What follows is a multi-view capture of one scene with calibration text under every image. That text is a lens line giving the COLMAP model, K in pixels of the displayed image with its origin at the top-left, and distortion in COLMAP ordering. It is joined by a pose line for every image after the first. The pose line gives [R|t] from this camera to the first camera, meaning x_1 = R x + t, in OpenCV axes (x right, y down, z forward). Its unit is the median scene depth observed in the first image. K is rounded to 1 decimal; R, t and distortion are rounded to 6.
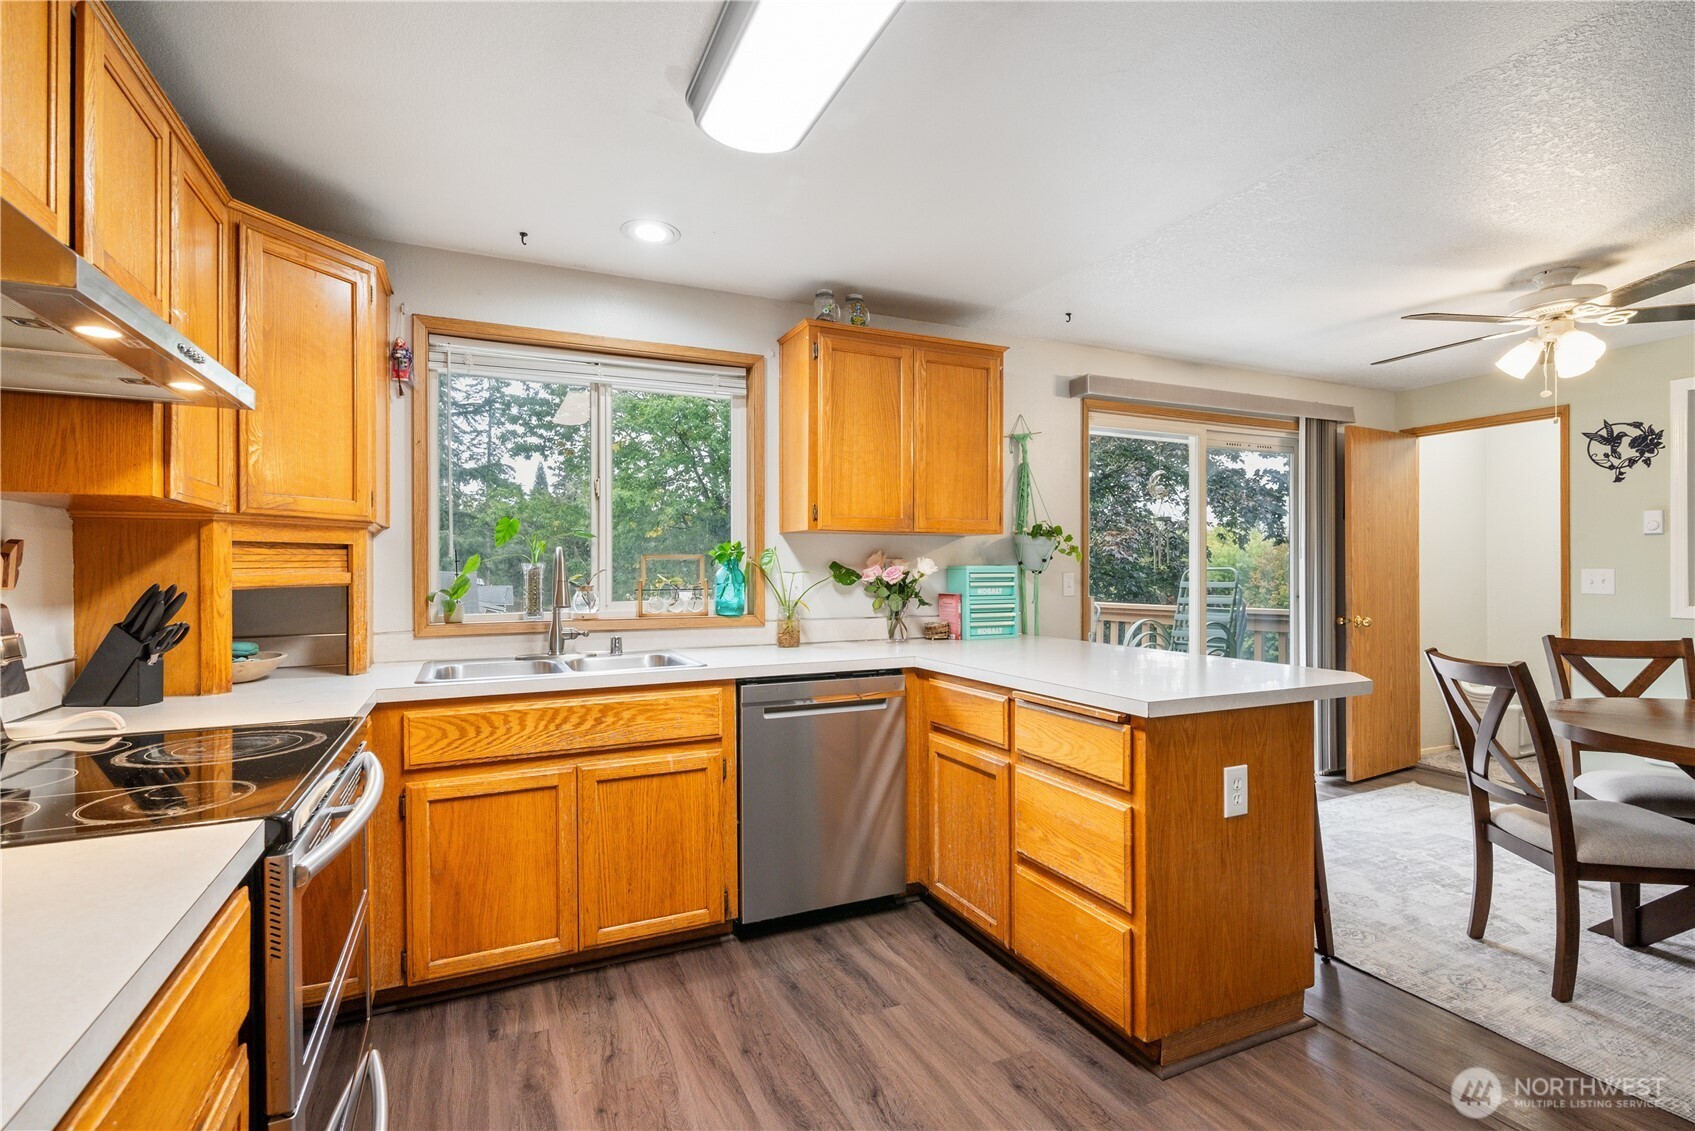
lens RADIAL K [[757.9, 0, 853.5], [0, 757.9, 568.4], [0, 0, 1]] dist [0.003061, 0.000083]
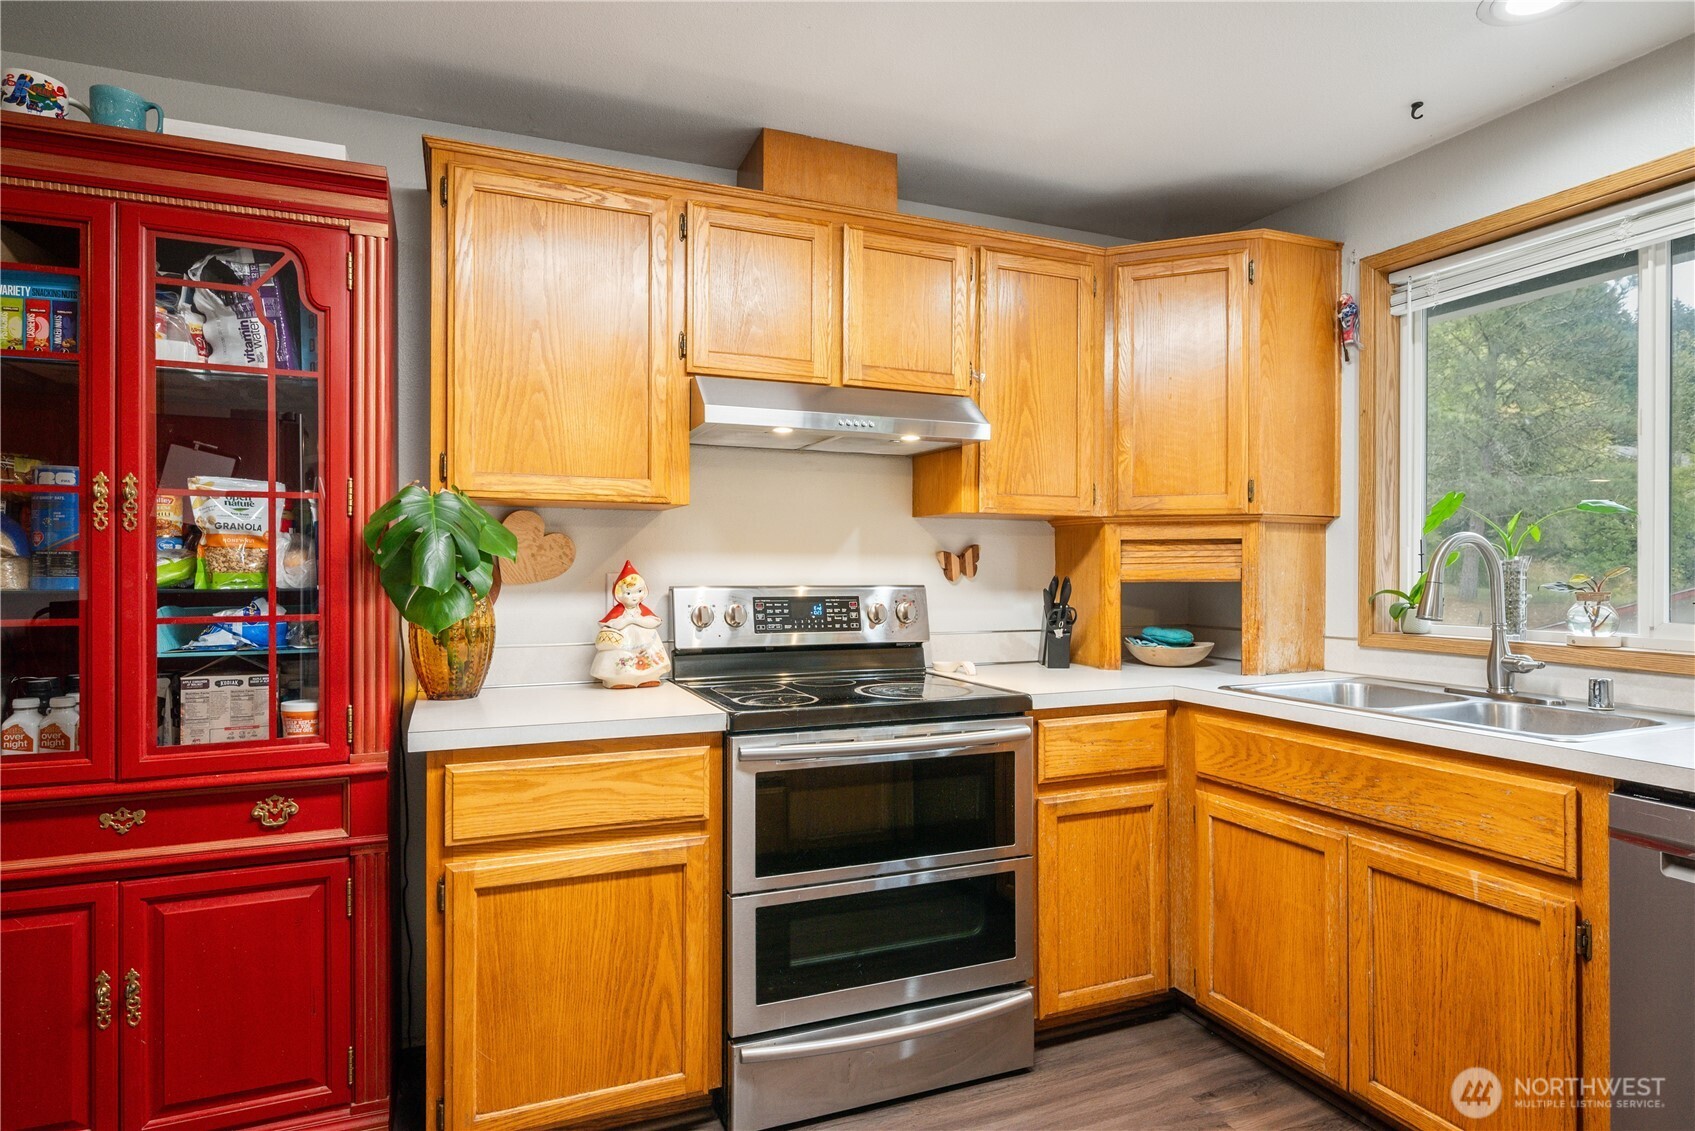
lens RADIAL K [[919.4, 0, 849.4], [0, 919.4, 564.2], [0, 0, 1]] dist [0.001599, 0.000774]
pose [[-0.010266, 0.002838, -0.999943, 0.528721], [0.000313, 0.999996, 0.002835, -0.002765], [0.999947, -0.000284, -0.010266, 0.537434]]
